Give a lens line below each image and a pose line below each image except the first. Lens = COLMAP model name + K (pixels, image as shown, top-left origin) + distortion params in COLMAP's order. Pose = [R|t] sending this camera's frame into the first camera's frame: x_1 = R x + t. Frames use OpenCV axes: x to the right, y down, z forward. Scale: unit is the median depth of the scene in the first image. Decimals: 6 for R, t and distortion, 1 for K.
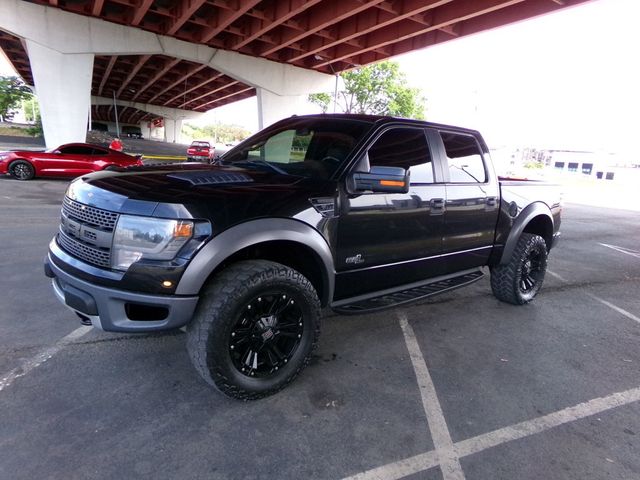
lens RADIAL K [[442.5, 0, 331.5], [0, 442.5, 238.3], [0, 0, 1]] dist [0.035393, -0.006107]
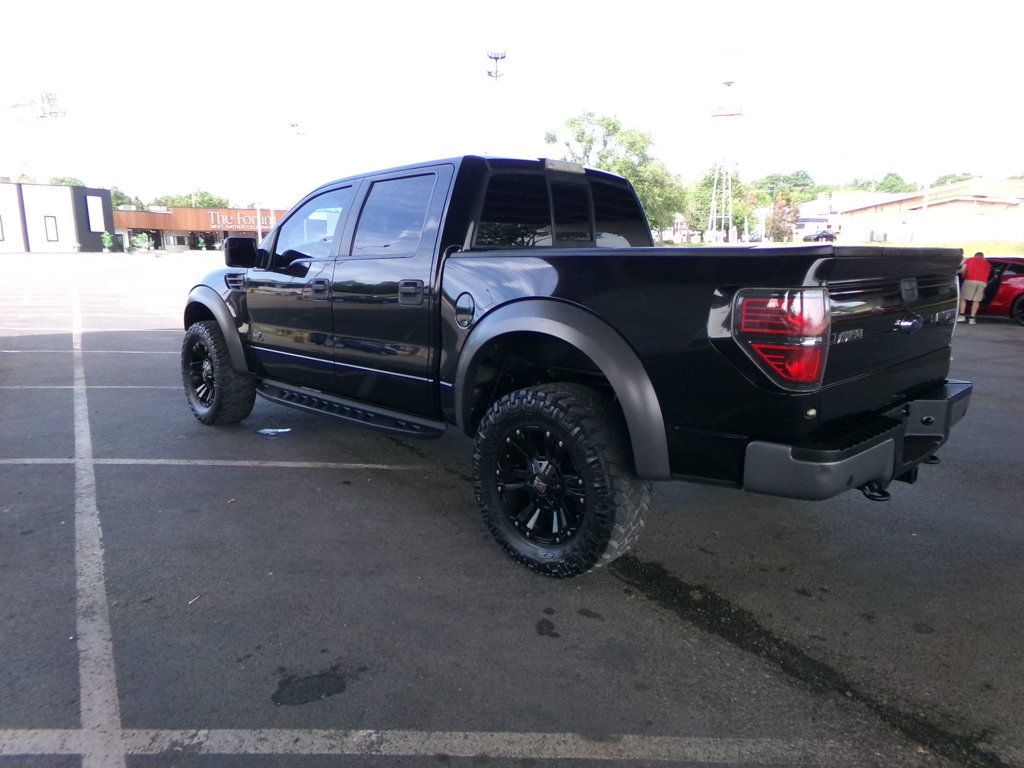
lens RADIAL K [[687.8, 0, 505.0], [0, 687.8, 386.3], [0, 0, 1]] dist [-0.000261, -0.004132]
pose [[0.051288, 0.116450, -0.991871, 0.178828], [-0.179844, 0.978019, 0.105525, -0.012094], [0.982357, 0.172970, 0.071103, 0.159762]]
